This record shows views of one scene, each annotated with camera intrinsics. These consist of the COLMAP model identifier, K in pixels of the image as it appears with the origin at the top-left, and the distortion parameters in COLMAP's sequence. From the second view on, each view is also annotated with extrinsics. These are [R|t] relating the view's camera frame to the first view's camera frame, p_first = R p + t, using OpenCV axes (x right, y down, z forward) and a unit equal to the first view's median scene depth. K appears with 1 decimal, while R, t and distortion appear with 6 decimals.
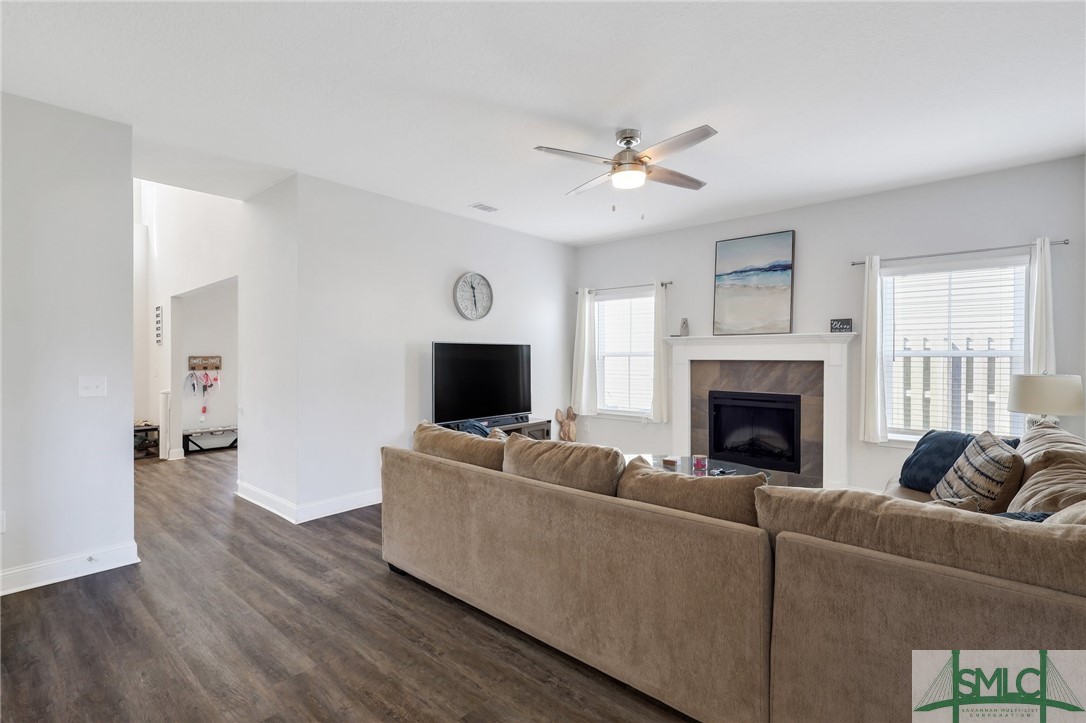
lens RADIAL K [[504.0, 0, 541.5], [0, 504.0, 357.5], [0, 0, 1]] dist [0.002966, -0.000015]
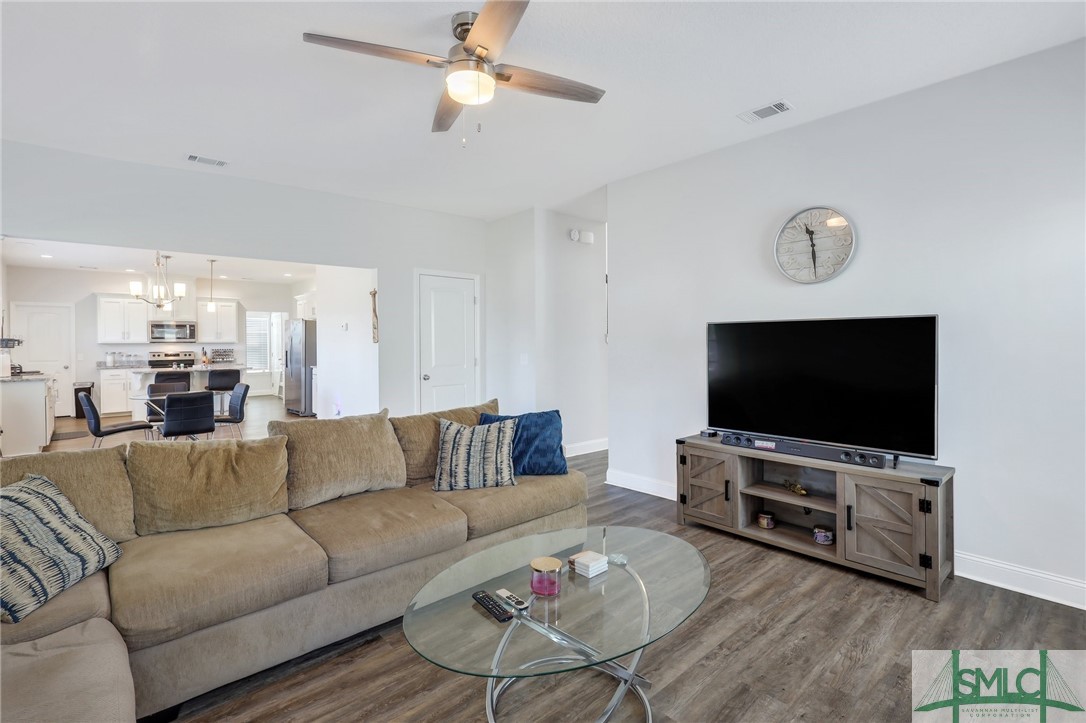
lens RADIAL K [[508.4, 0, 540.0], [0, 508.4, 346.0], [0, 0, 1]] dist [0.000123, 0.000044]
pose [[-0.116079, 0.007340, -0.993213, 0.587547], [0.003355, 0.999970, 0.006998, -0.001740], [0.993234, -0.002520, -0.116100, 0.807999]]
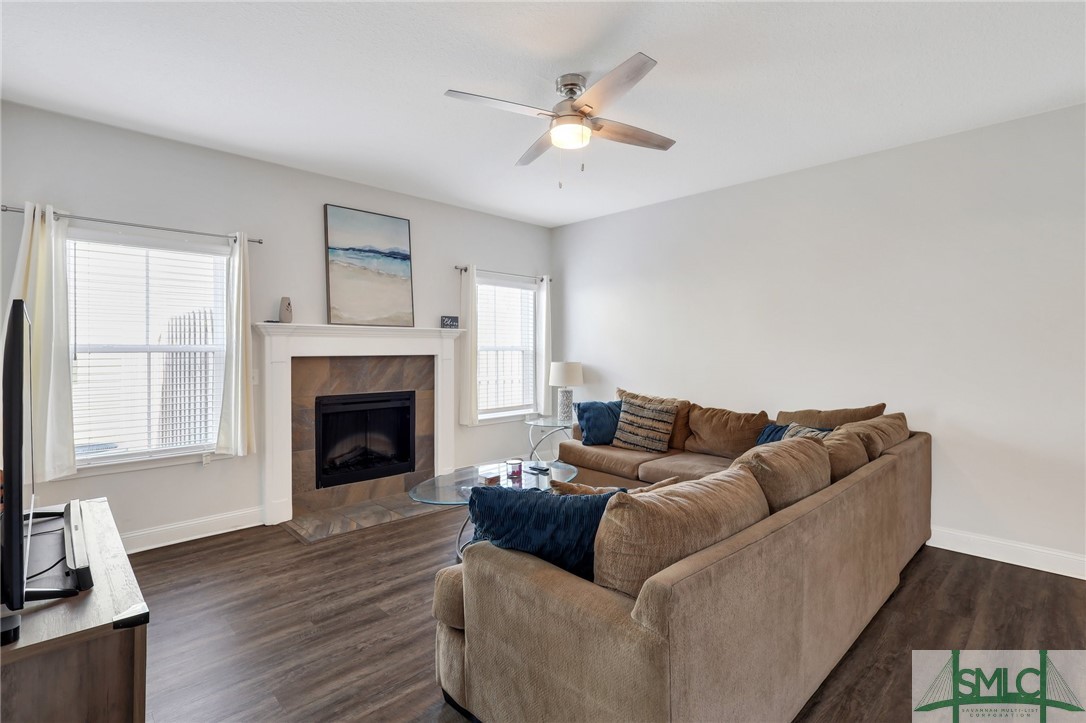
lens RADIAL K [[508.4, 0, 540.0], [0, 508.4, 346.0], [0, 0, 1]] dist [0.000123, 0.000044]
pose [[0.083617, 0.007257, 0.996472, -0.450850], [0.005593, 0.999954, -0.007752, -0.002933], [-0.996482, 0.006222, 0.083572, 0.677099]]
